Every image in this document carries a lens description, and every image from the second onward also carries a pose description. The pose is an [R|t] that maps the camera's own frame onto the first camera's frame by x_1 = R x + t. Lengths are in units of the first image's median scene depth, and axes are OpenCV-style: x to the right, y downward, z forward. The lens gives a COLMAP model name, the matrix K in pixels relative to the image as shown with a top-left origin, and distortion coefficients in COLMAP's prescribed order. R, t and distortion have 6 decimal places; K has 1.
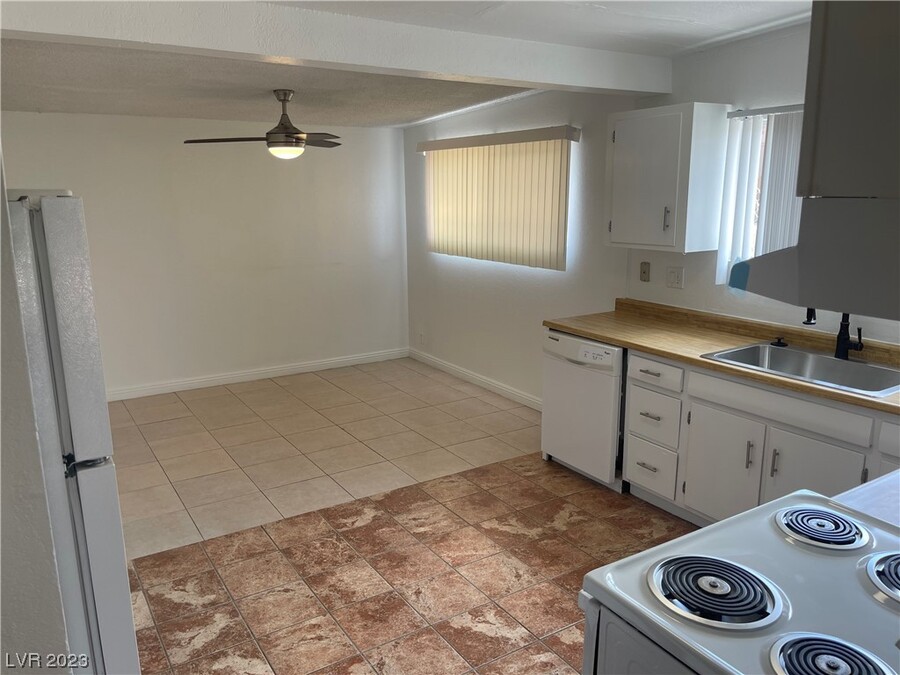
lens RADIAL K [[686.2, 0, 446.5], [0, 686.2, 343.0], [0, 0, 1]] dist [0.061130, -0.083653]
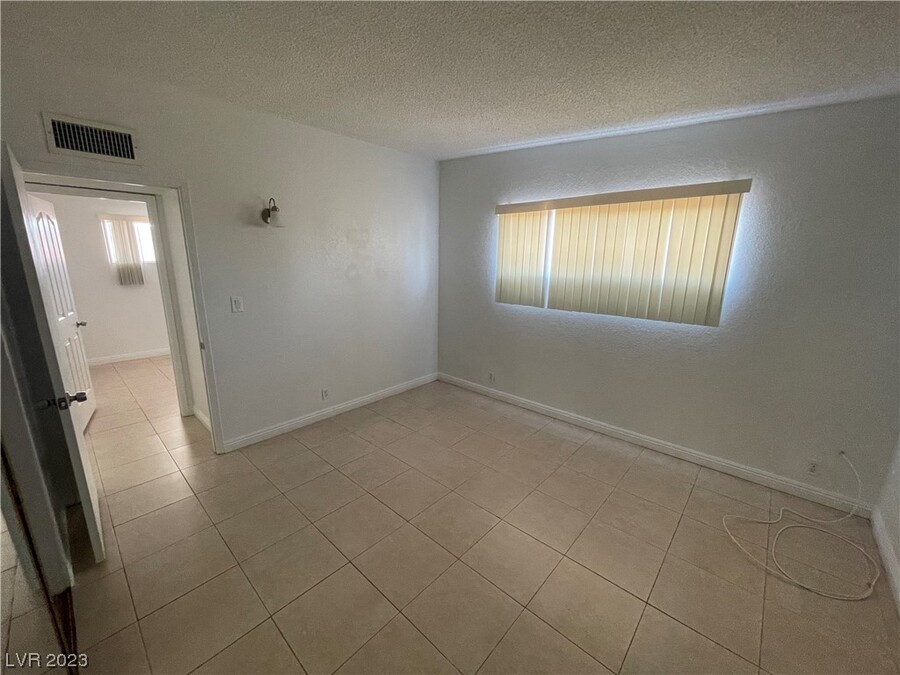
lens RADIAL K [[363.8, 0, 450.4], [0, 363.8, 332.1], [0, 0, 1]] dist [0.002190, 0.000736]
pose [[0.960721, -0.055001, 0.272009, -0.446089], [0.055294, 0.998448, 0.006593, -0.151303], [-0.271950, 0.008707, 0.962272, 0.726340]]
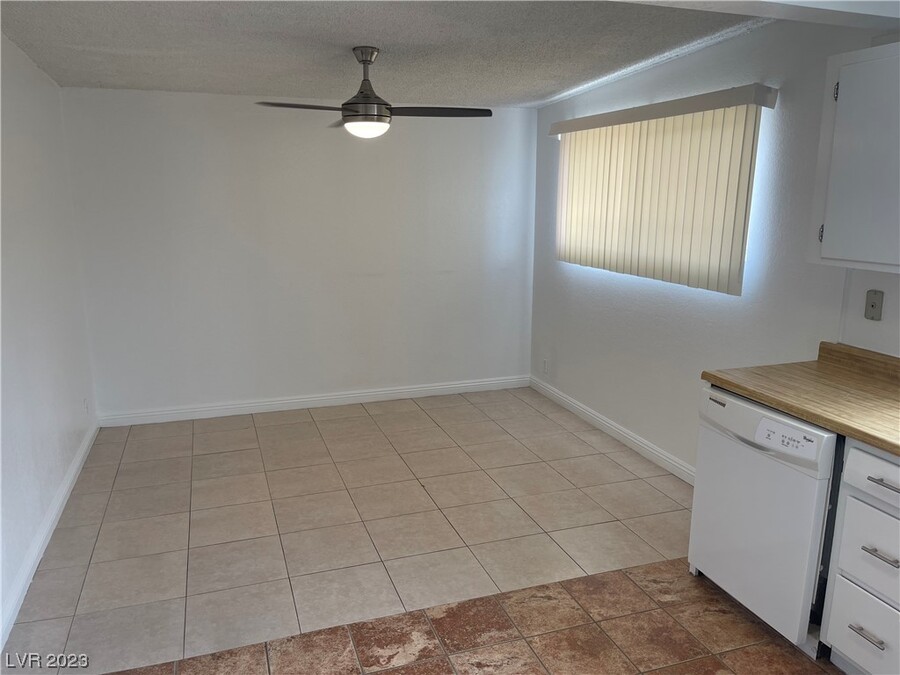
lens RADIAL K [[686.2, 0, 451.2], [0, 686.2, 348.3], [0, 0, 1]] dist [0.061130, -0.083653]
pose [[0.975142, 0.057470, -0.213999, 0.051141], [-0.056902, 0.998341, 0.008815, -0.053171], [0.214150, 0.003581, 0.976794, 0.327921]]
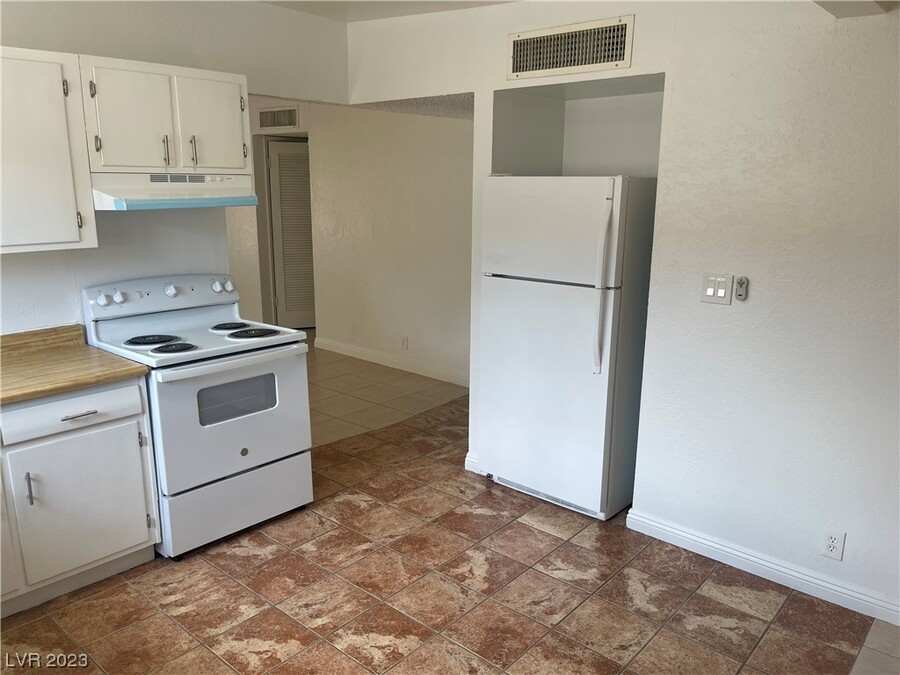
lens RADIAL K [[686.2, 0, 452.1], [0, 686.2, 345.7], [0, 0, 1]] dist [0.061130, -0.083653]
pose [[-0.957436, 0.065720, -0.281066, 0.145513], [-0.063830, 0.901424, 0.428207, -0.257463], [0.281501, 0.427921, -0.858860, 1.206532]]
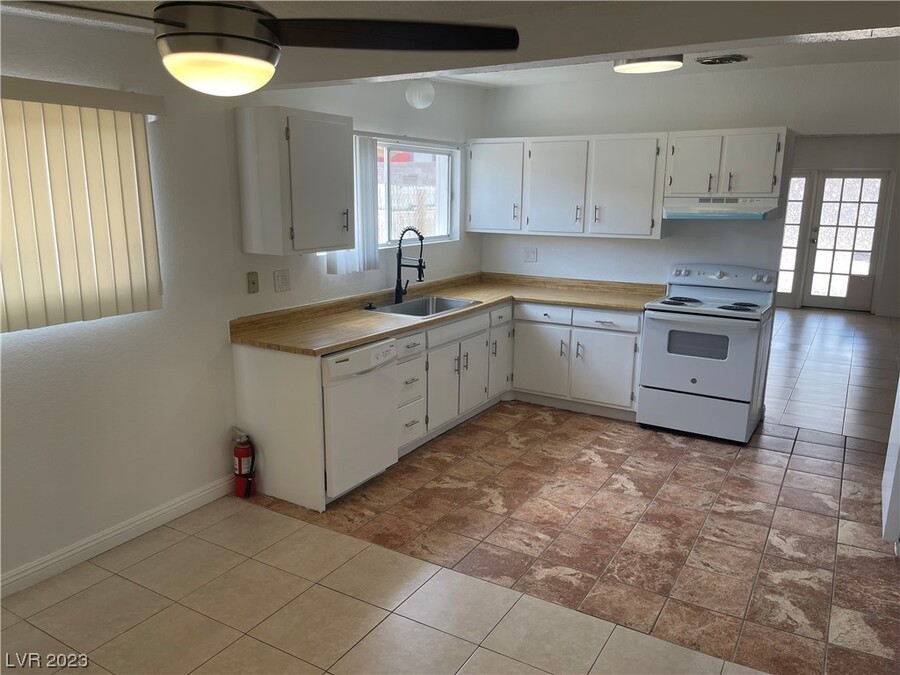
lens RADIAL K [[686.2, 0, 454.1], [0, 686.2, 346.7], [0, 0, 1]] dist [0.061130, -0.083653]
pose [[-0.462741, -0.194404, 0.864915, -0.736832], [0.183549, 0.933505, 0.308022, -0.295115], [-0.867284, 0.301289, -0.396288, 1.336098]]
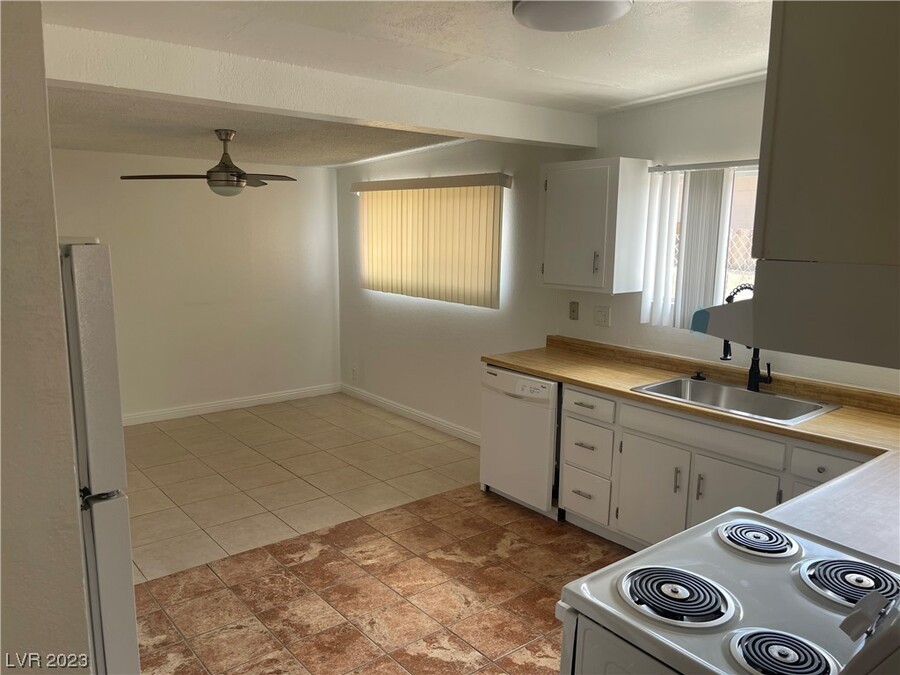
lens RADIAL K [[686.2, 0, 439.8], [0, 686.2, 347.4], [0, 0, 1]] dist [0.061130, -0.083653]
pose [[0.993637, -0.000353, 0.112626, -0.044979], [0.005338, 0.999019, -0.043957, -0.000684], [-0.112500, 0.044279, 0.992665, -0.036255]]
